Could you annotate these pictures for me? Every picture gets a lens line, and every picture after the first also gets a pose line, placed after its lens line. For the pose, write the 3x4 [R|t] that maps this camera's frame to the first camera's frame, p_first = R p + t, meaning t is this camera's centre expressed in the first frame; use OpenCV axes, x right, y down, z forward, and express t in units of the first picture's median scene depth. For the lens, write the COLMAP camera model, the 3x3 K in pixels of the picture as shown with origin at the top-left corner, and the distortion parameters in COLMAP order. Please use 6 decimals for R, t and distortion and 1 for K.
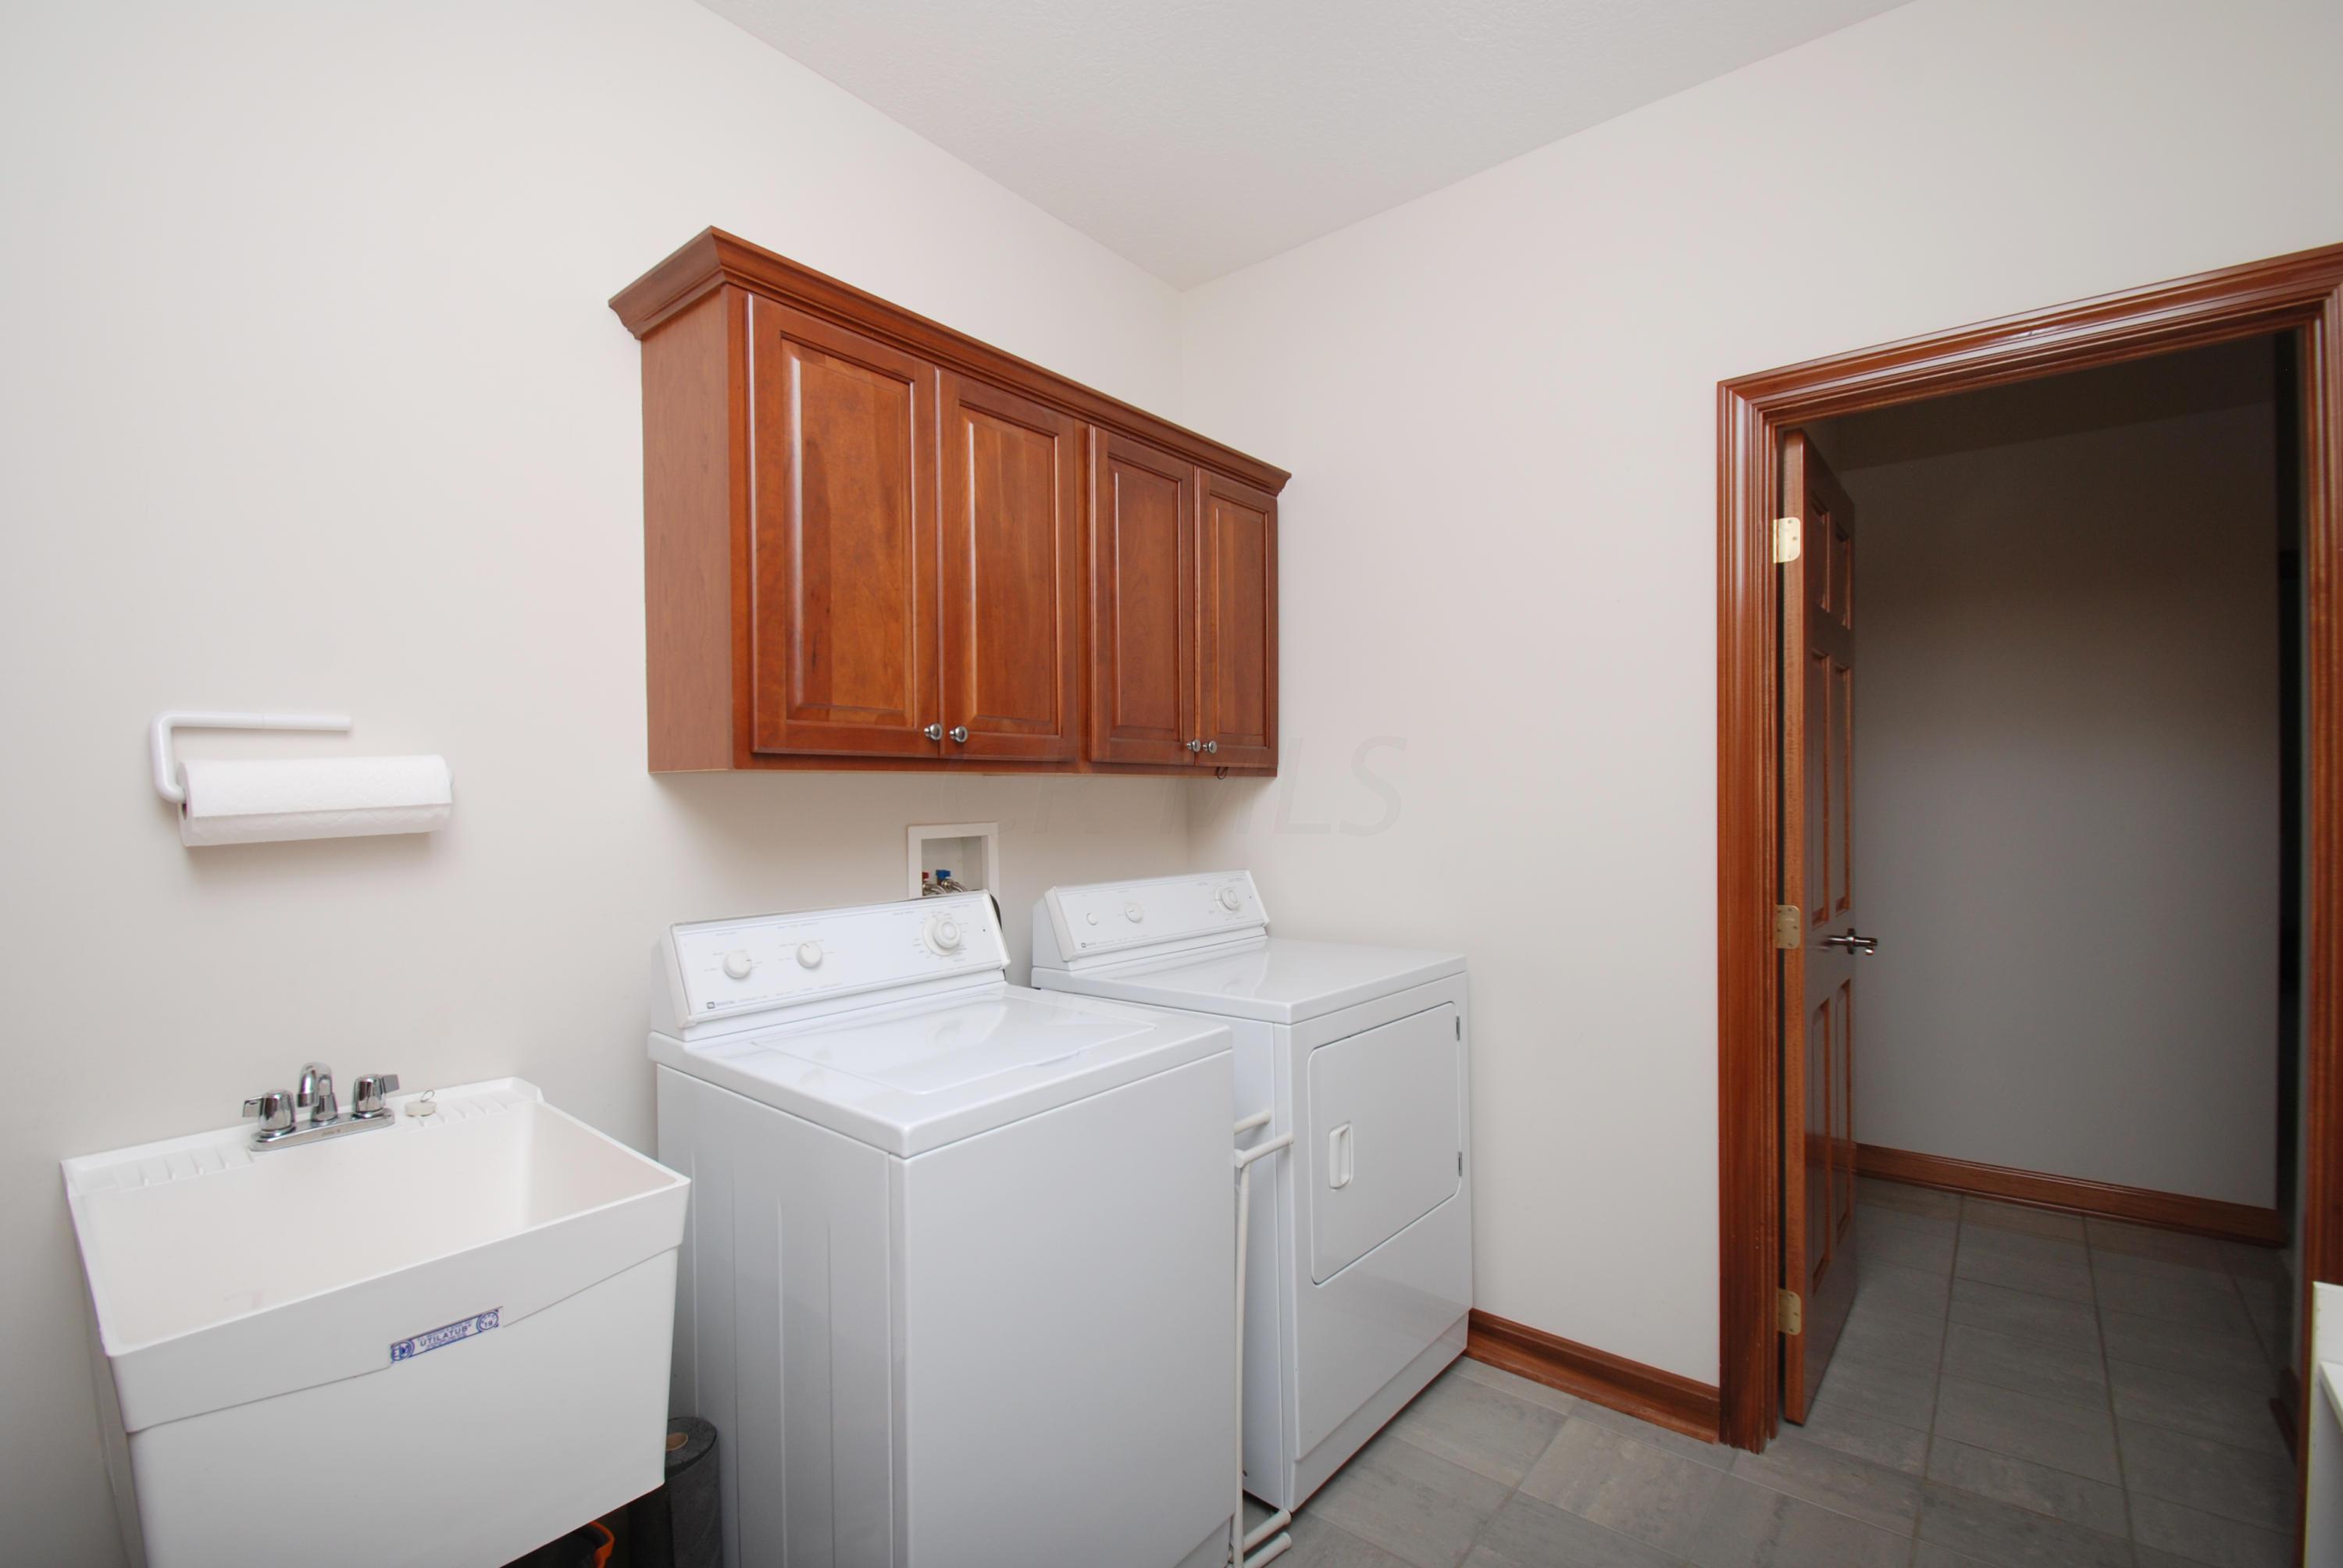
lens RADIAL K [[1027.1, 0, 1157.6], [0, 1027.1, 796.5], [0, 0, 1]] dist [0.001479, -0.006639]
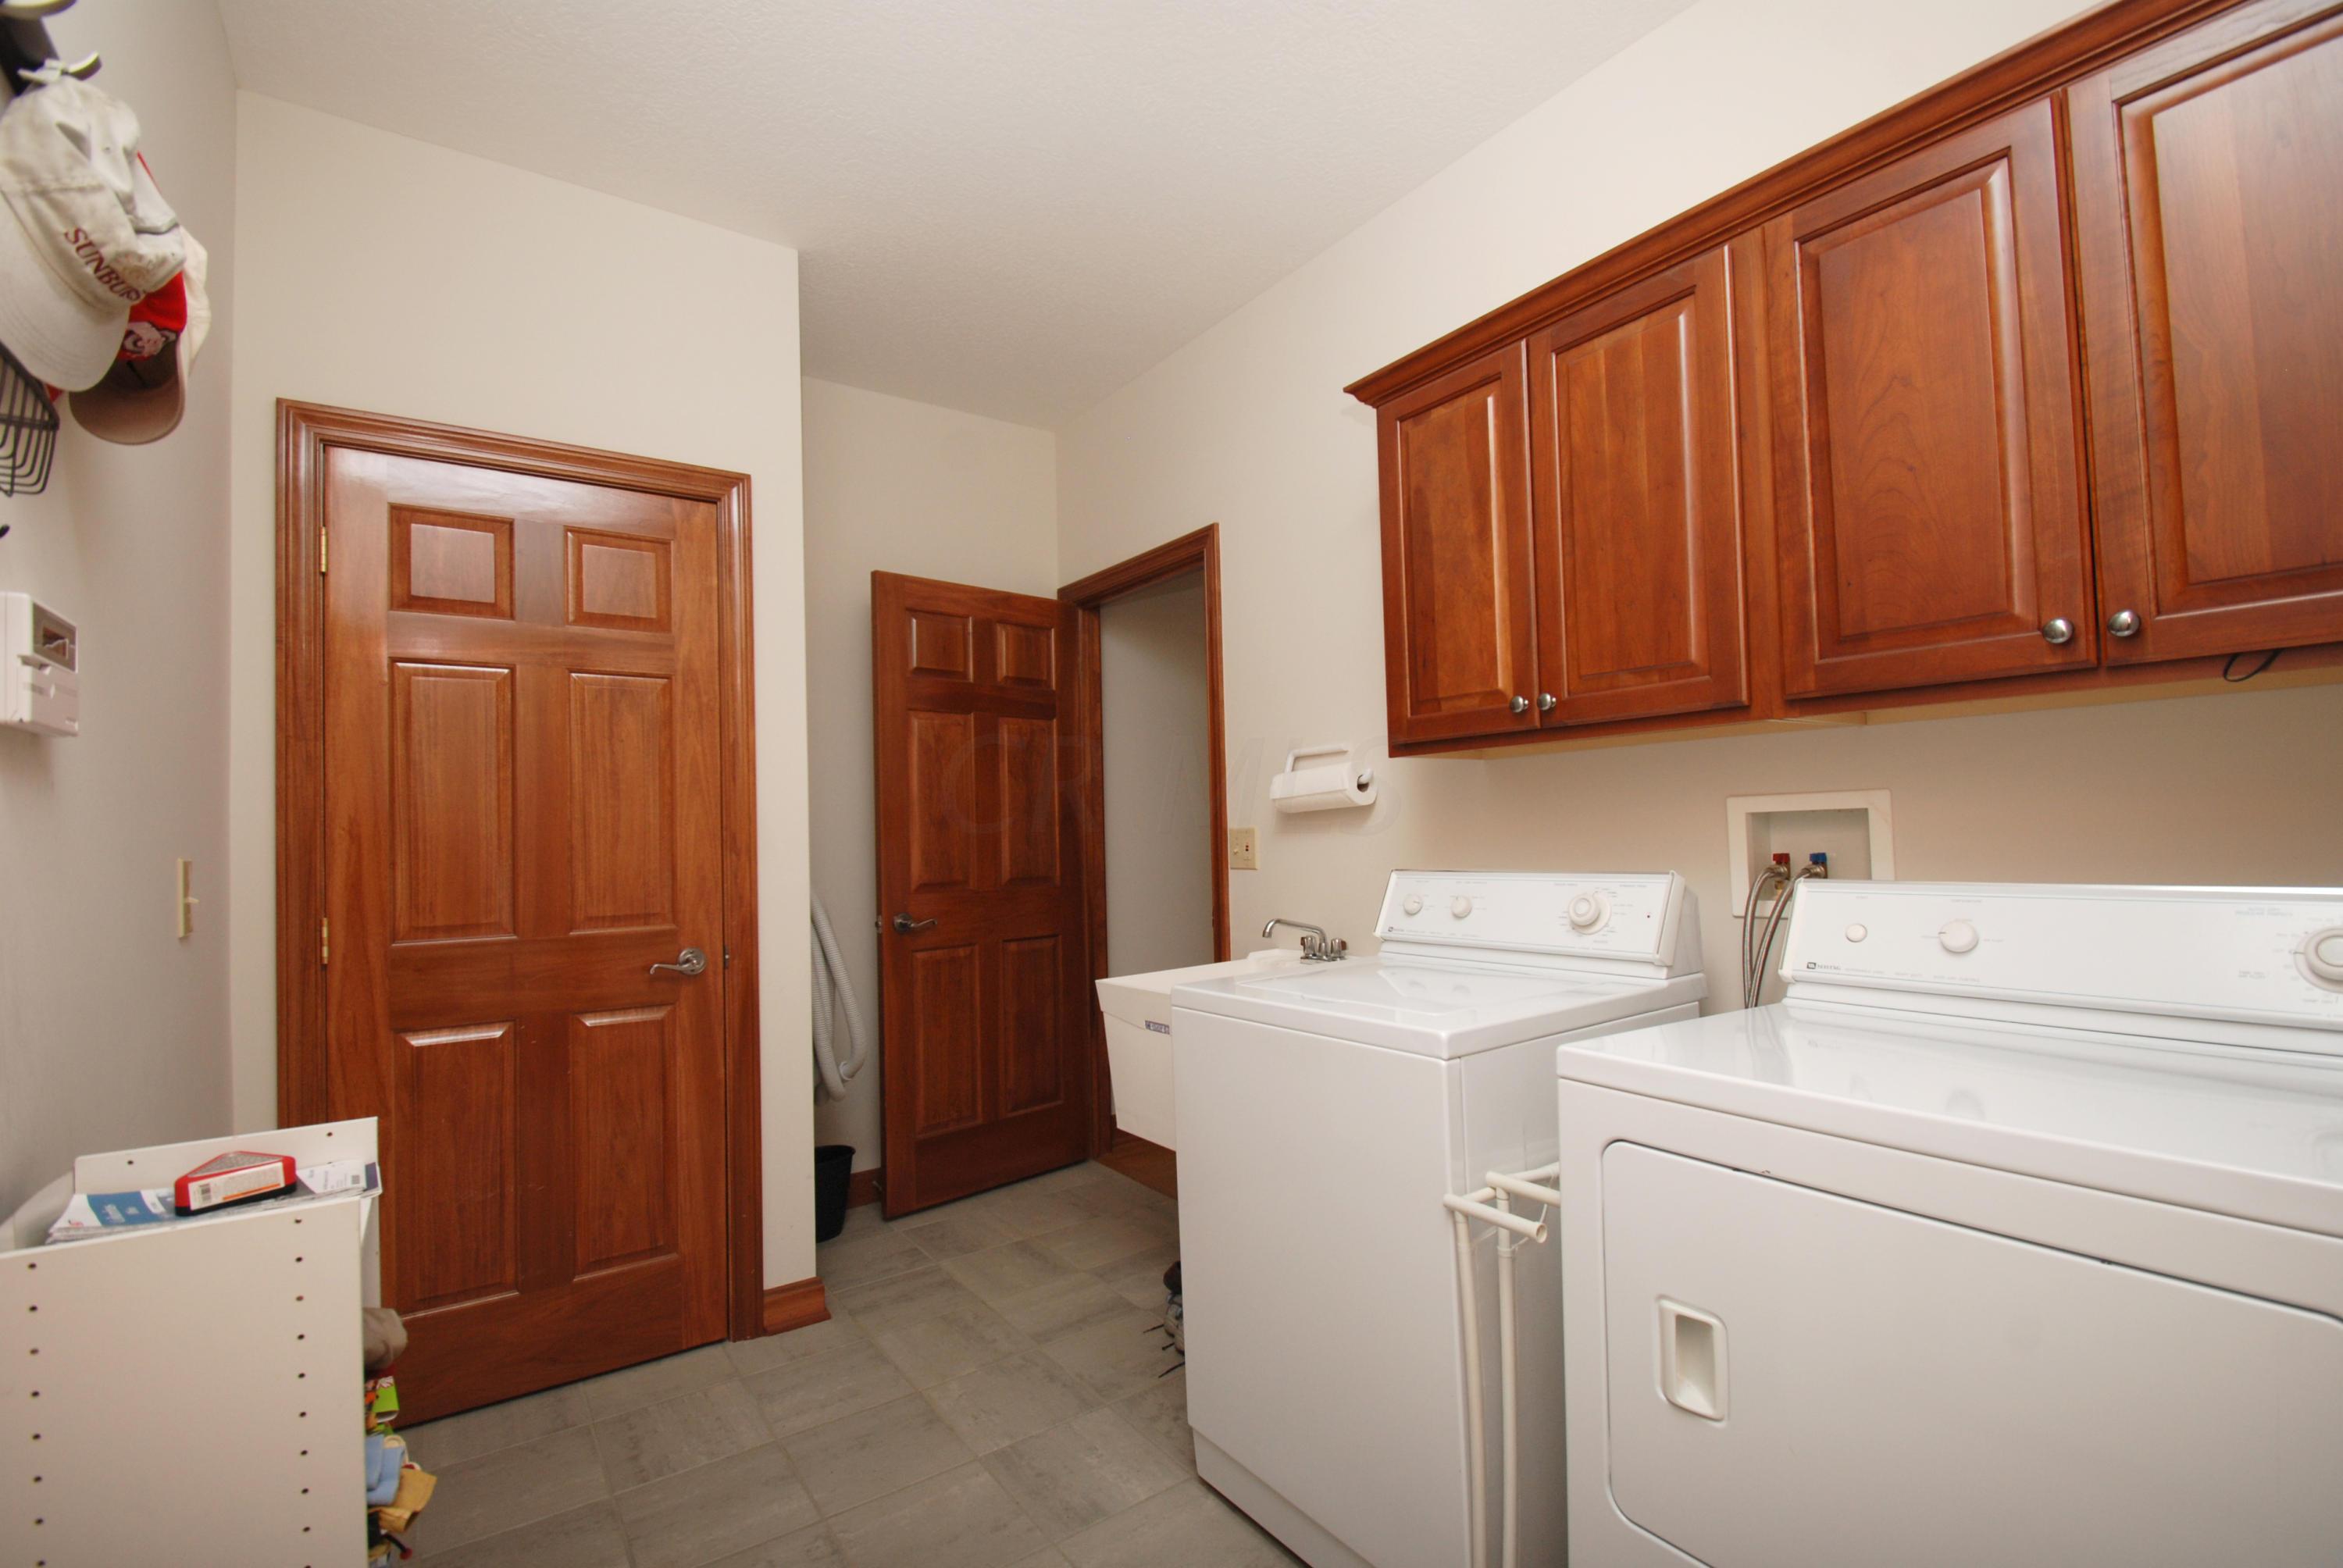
lens RADIAL K [[1027.1, 0, 1157.6], [0, 1027.1, 796.5], [0, 0, 1]] dist [0.001479, -0.006639]
pose [[-0.261014, -0.019625, -0.965136, 0.877015], [0.027608, 0.999233, -0.027785, 0.047957], [0.964940, -0.033897, -0.260272, 0.941524]]
